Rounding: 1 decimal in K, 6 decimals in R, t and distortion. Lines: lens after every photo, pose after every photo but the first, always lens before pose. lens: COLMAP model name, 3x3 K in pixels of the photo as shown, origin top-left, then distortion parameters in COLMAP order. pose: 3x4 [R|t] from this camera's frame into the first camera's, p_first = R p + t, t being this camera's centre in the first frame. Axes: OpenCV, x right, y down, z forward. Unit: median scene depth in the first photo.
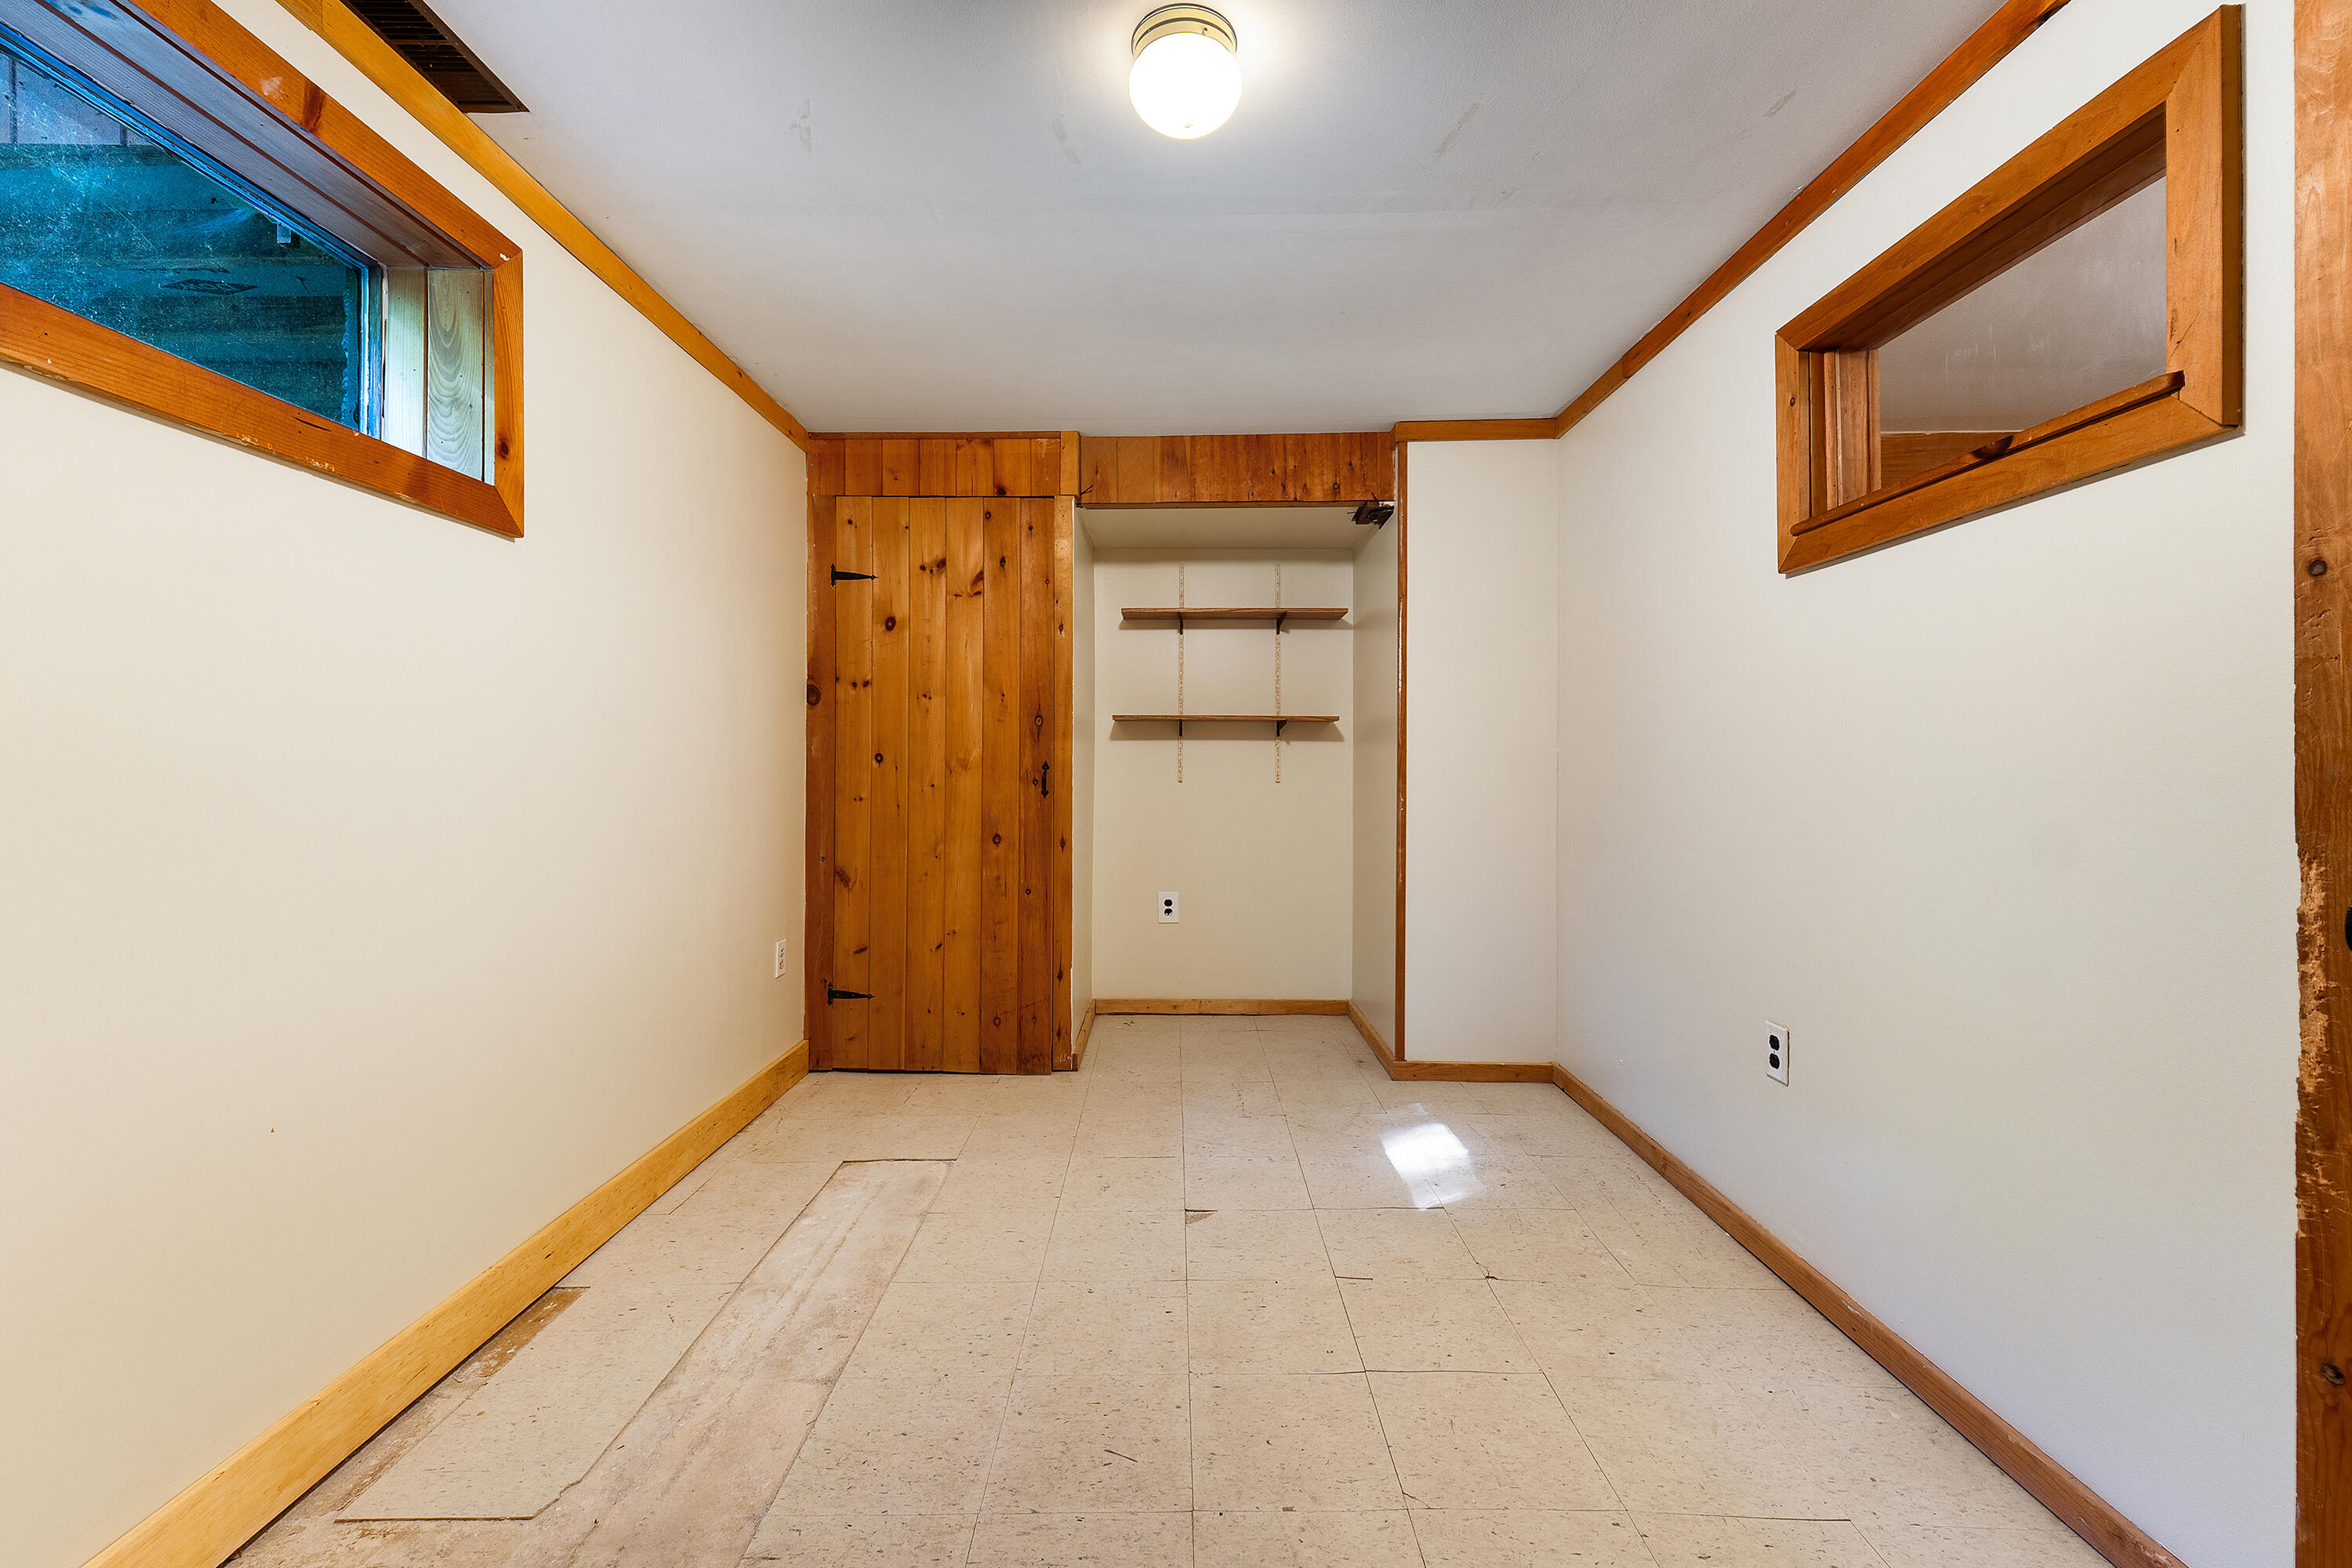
lens RADIAL K [[969.4, 0, 1165.0], [0, 969.4, 757.4], [0, 0, 1]] dist [0.030244, -0.000423]
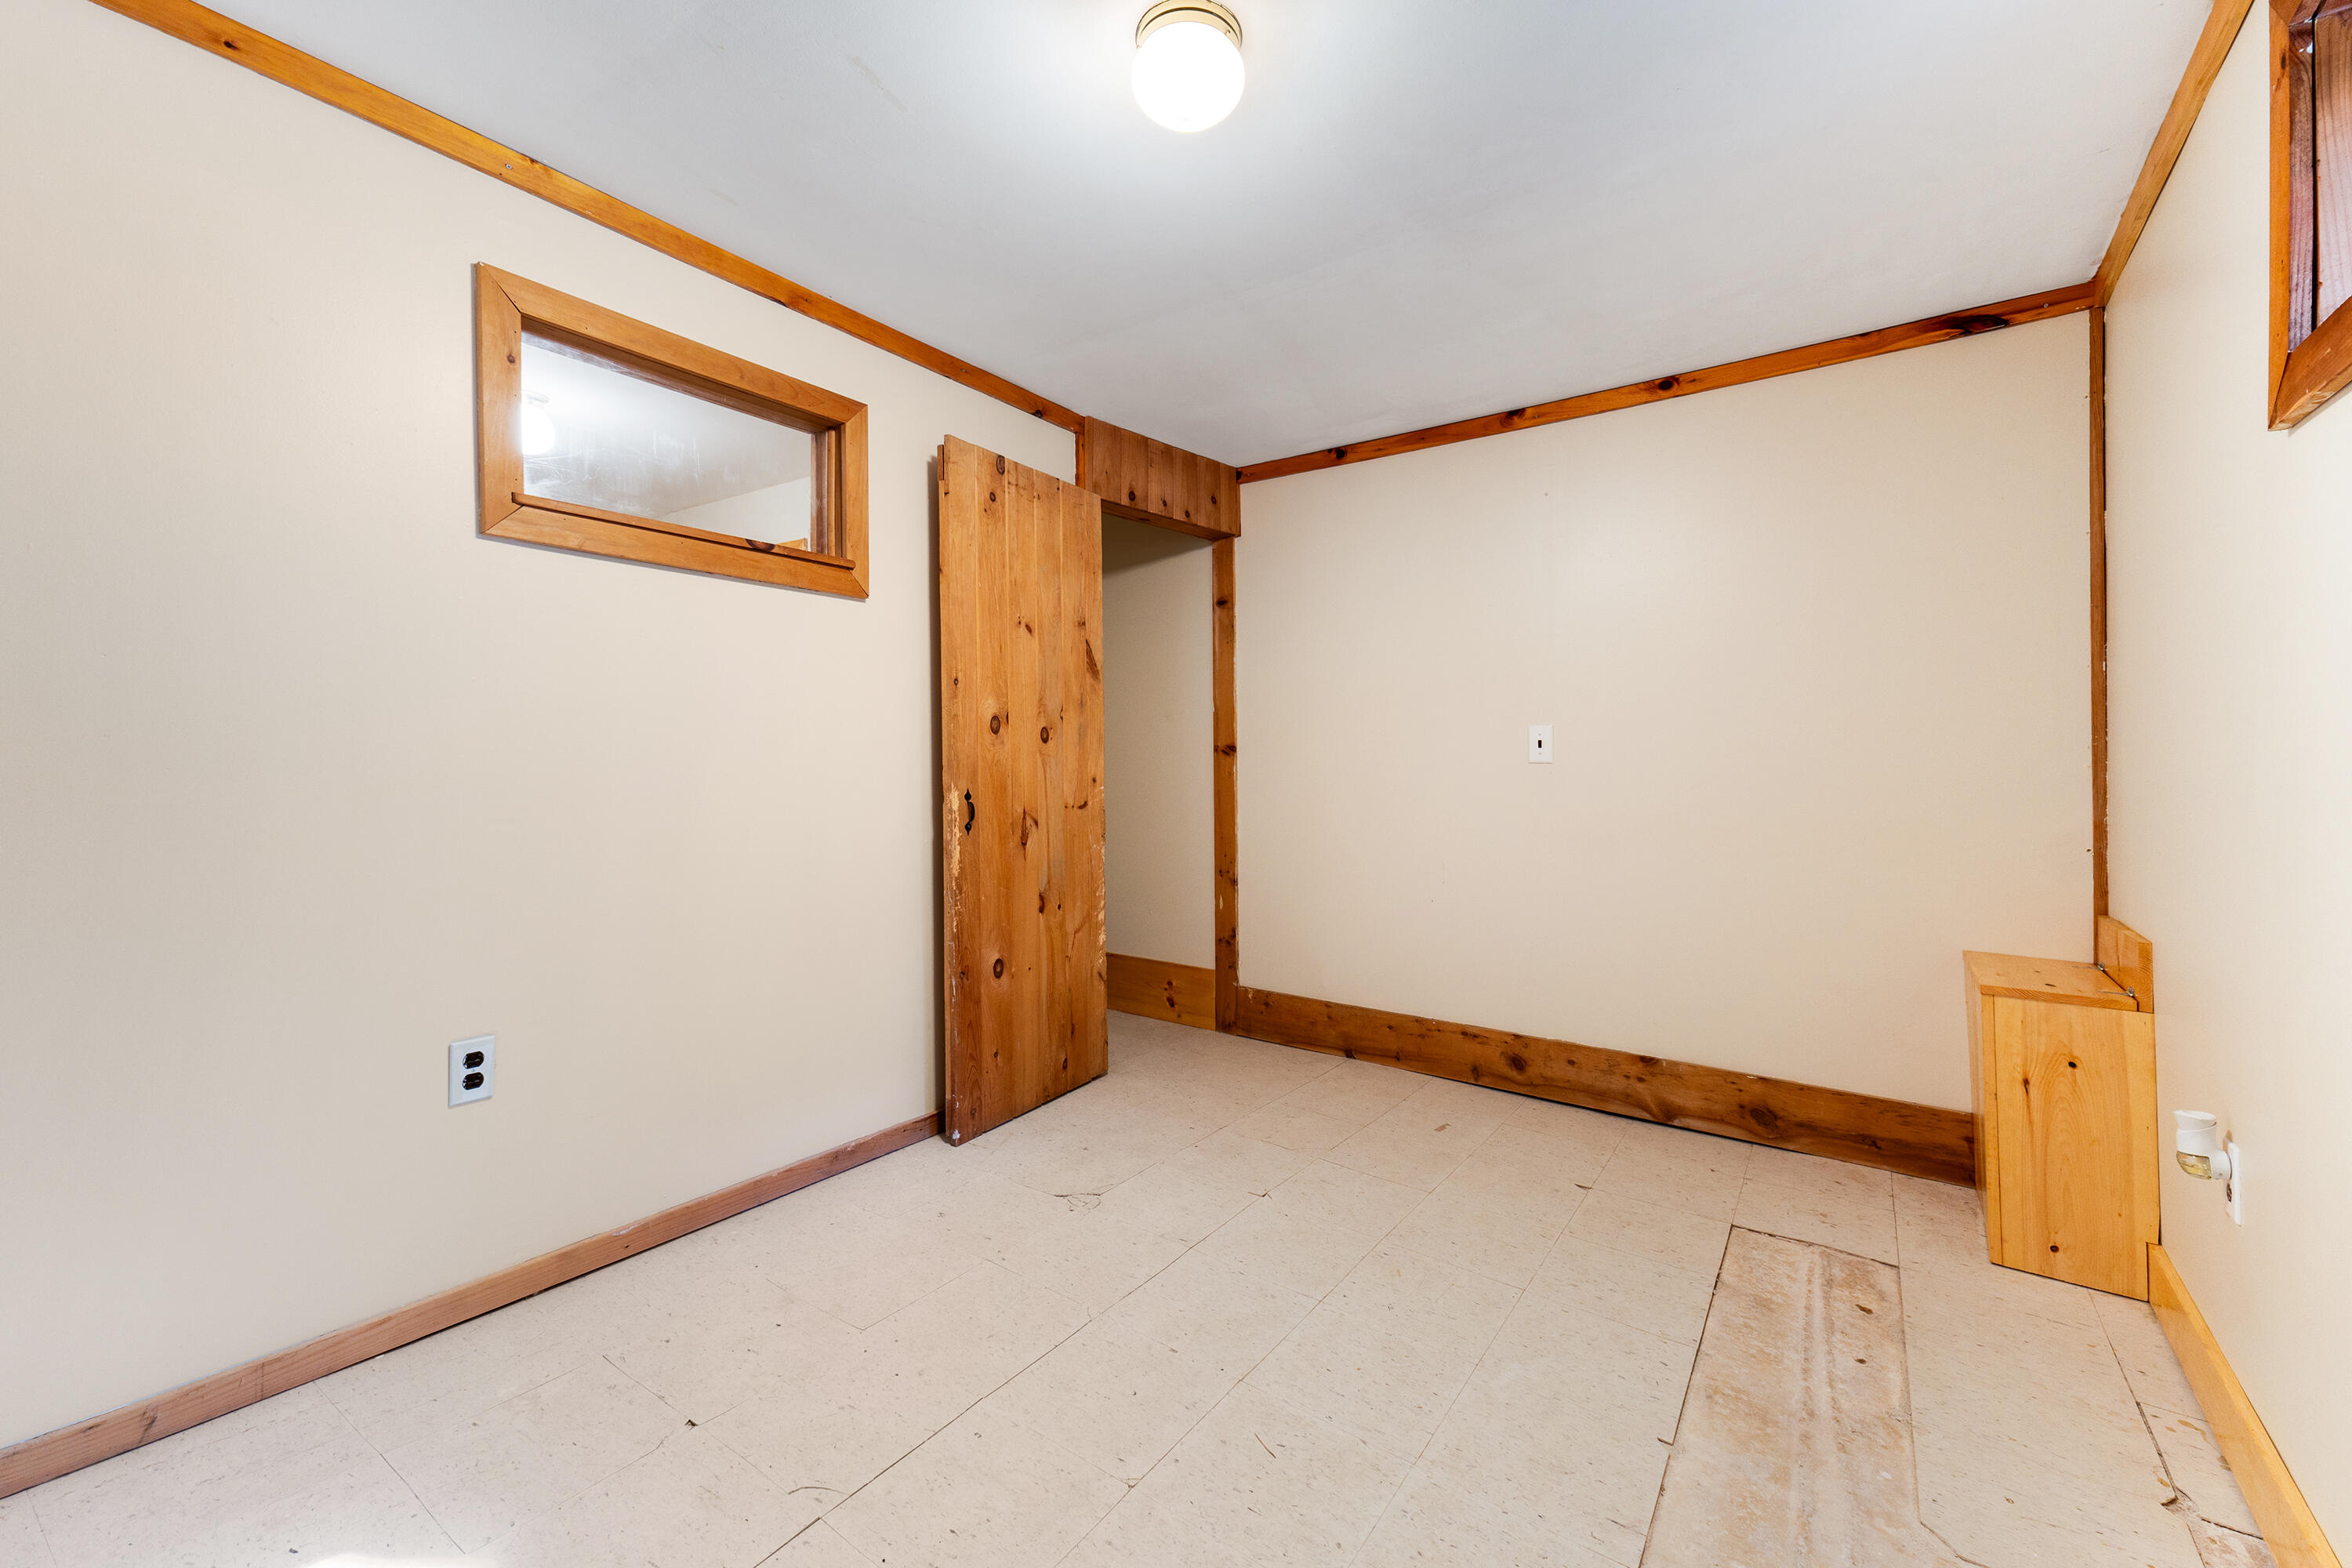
lens RADIAL K [[969.4, 0, 1165.0], [0, 969.4, 757.4], [0, 0, 1]] dist [0.030244, -0.000423]
pose [[-0.821009, -0.001438, 0.570913, -0.544890], [-0.012721, 0.999795, -0.015775, 0.027420], [-0.570773, -0.020214, -0.820859, 1.938782]]
